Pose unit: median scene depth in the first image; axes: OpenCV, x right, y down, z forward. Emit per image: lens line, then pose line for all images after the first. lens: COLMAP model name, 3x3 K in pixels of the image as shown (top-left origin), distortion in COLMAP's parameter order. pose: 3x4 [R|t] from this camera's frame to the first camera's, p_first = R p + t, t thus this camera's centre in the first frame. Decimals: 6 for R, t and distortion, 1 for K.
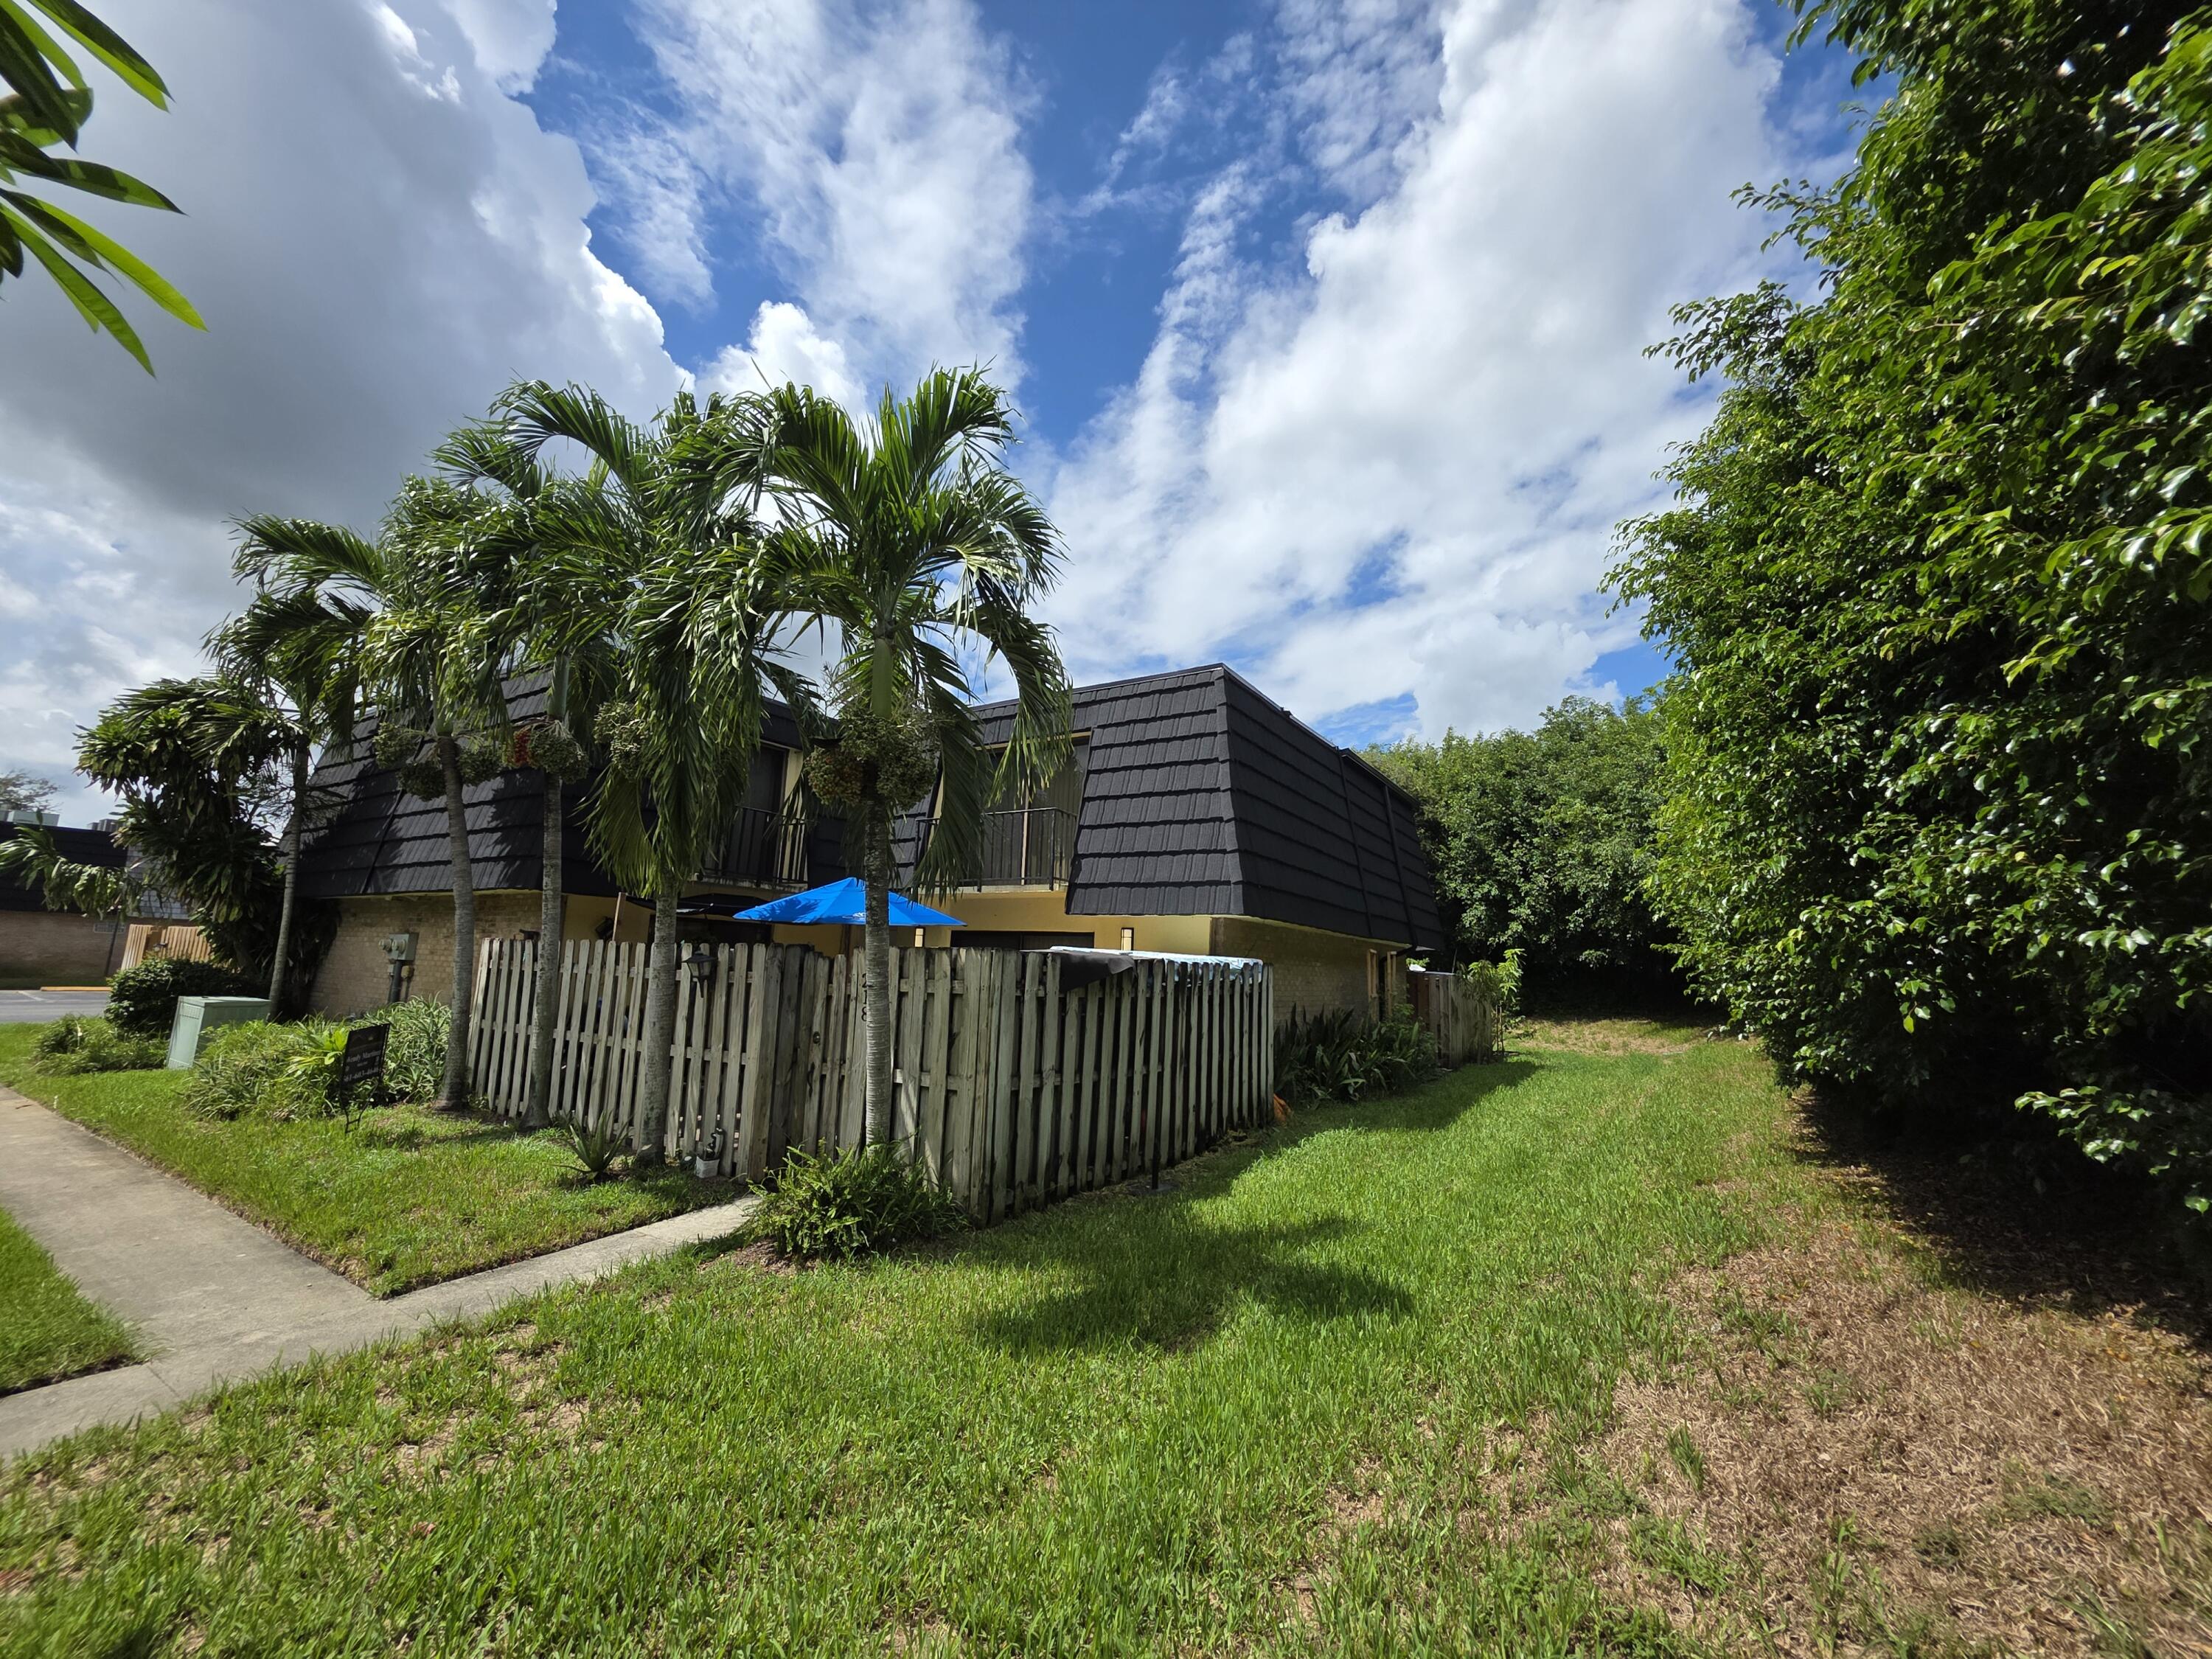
lens RADIAL K [[885.8, 0, 1106.0], [0, 885.8, 829.5], [0, 0, 1]] dist [0.000408, -0.000260]
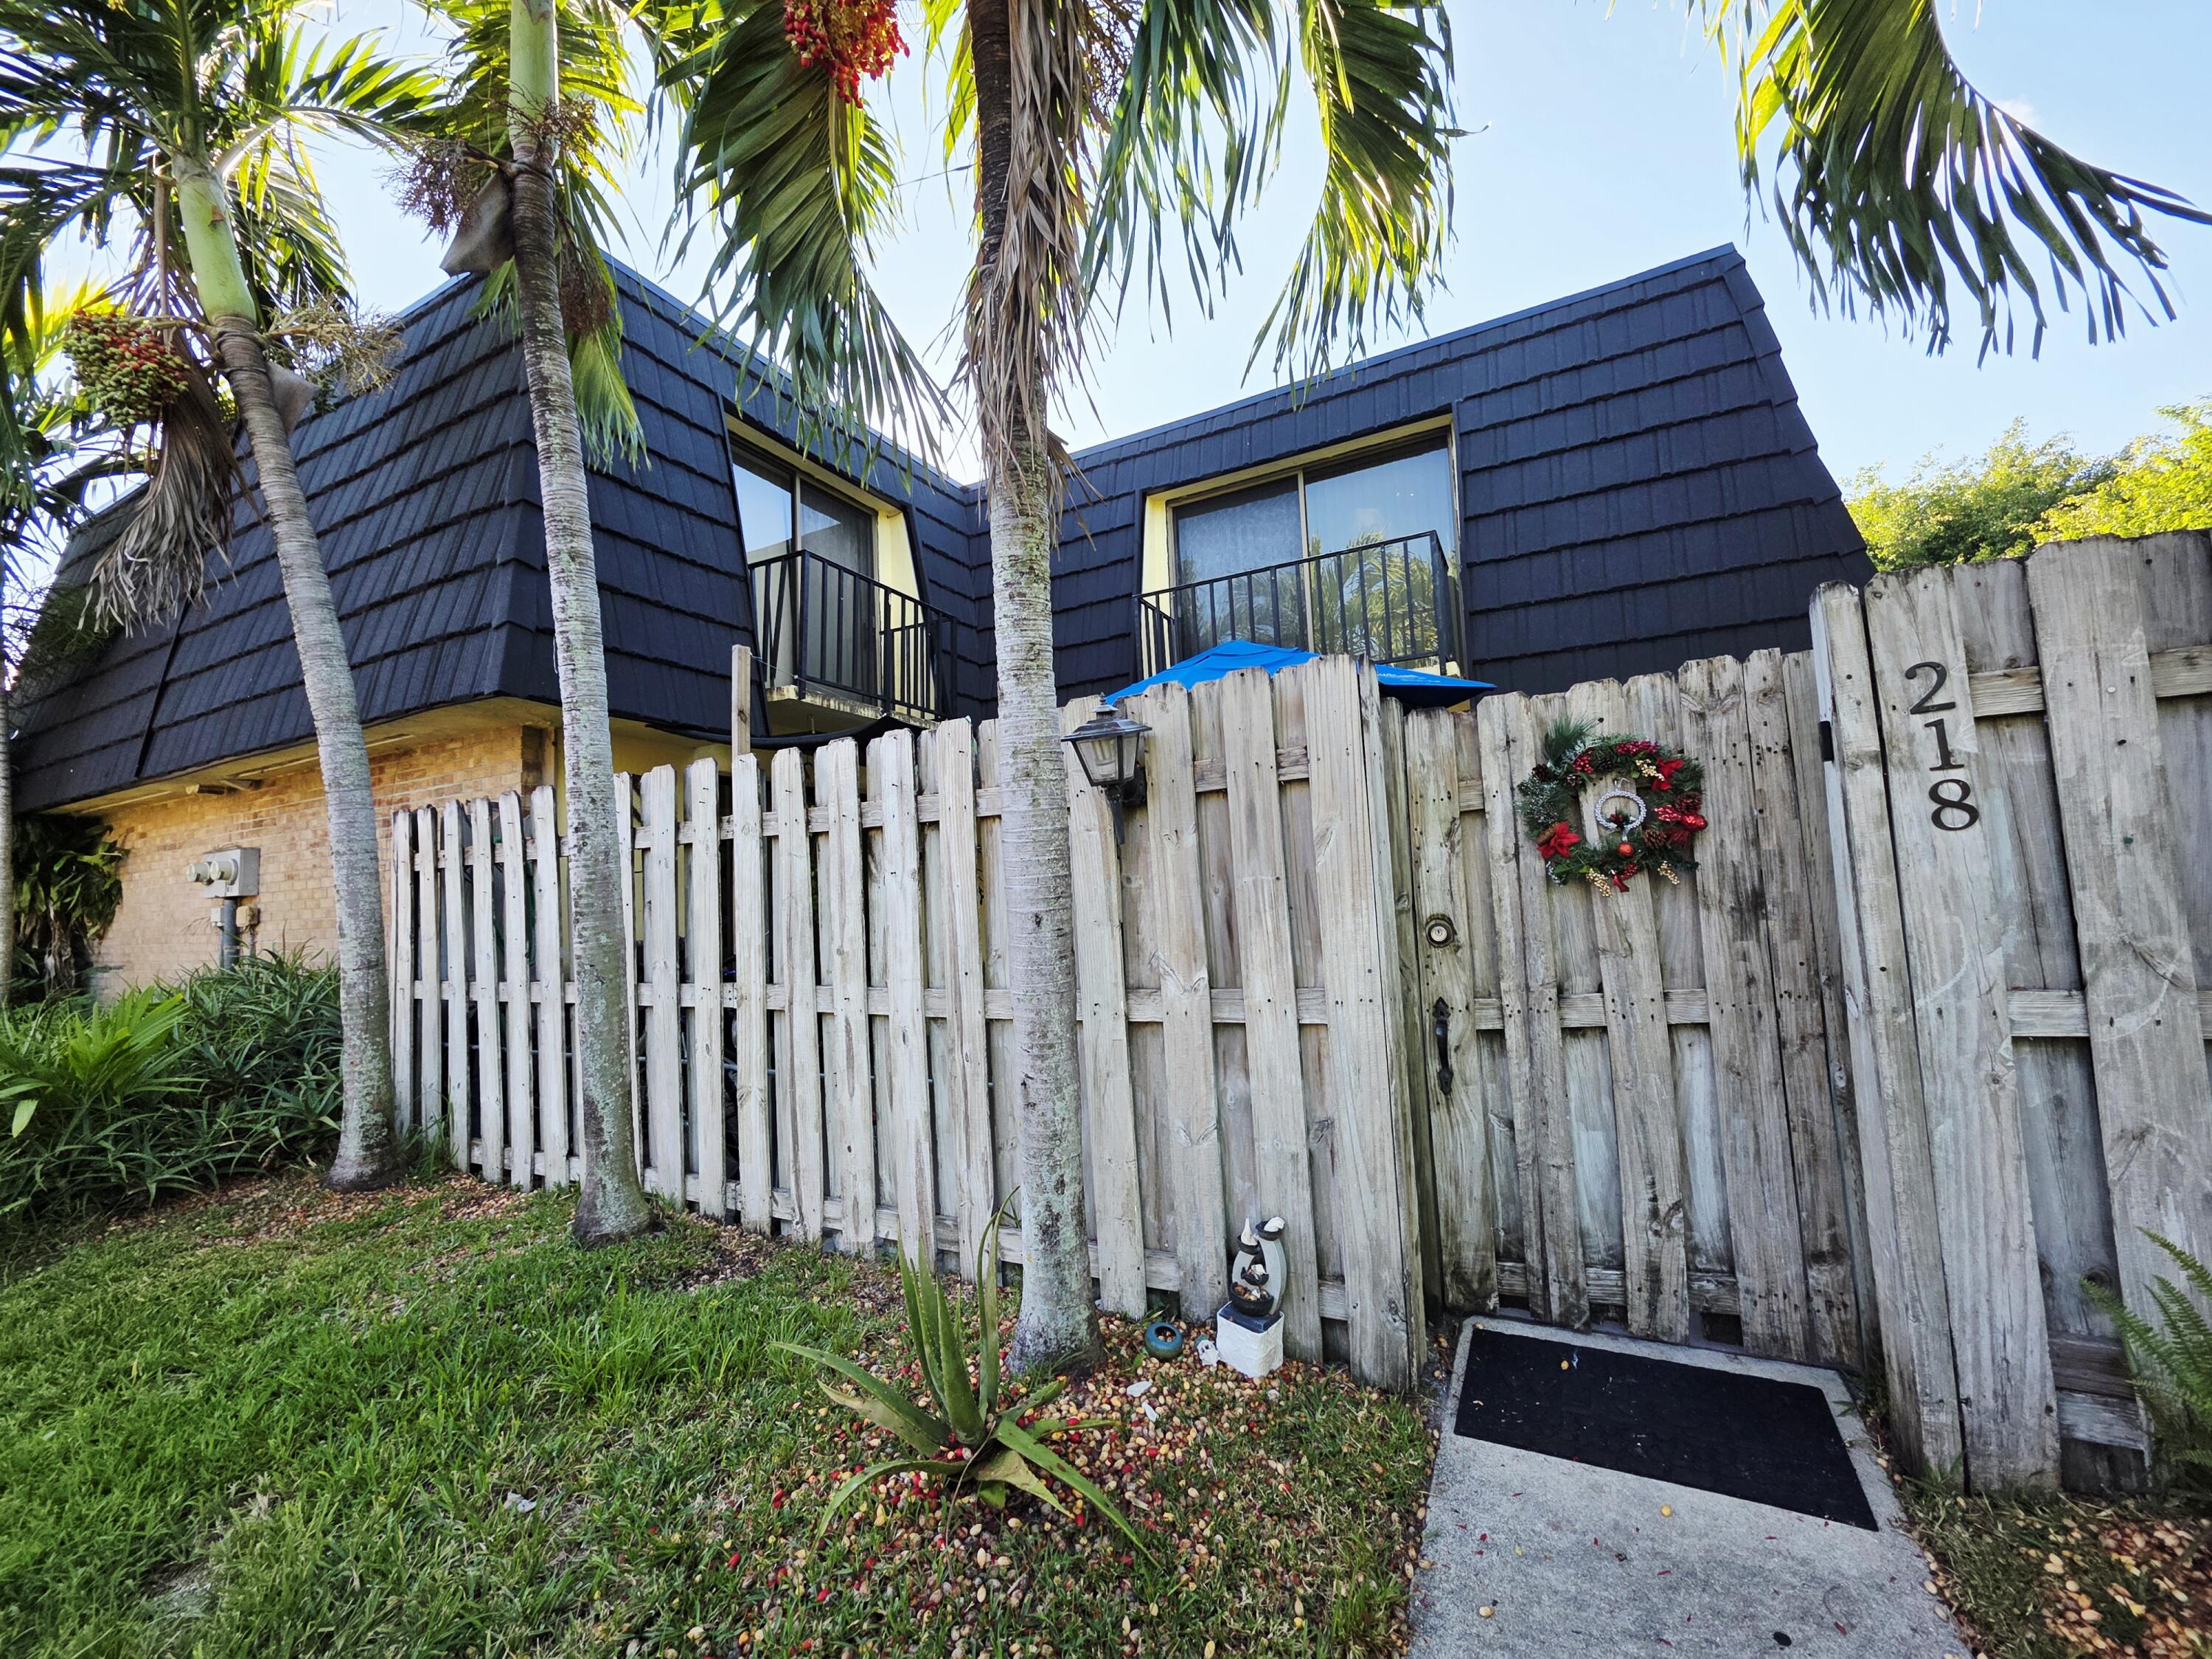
lens RADIAL K [[885.8, 0, 1106.0], [0, 885.8, 829.5], [0, 0, 1]] dist [0.000408, -0.000260]
pose [[0.993530, -0.075615, 0.084737, -0.385463], [0.068054, 0.993719, 0.088827, 0.121505], [-0.090921, -0.082486, 0.992436, 0.523615]]
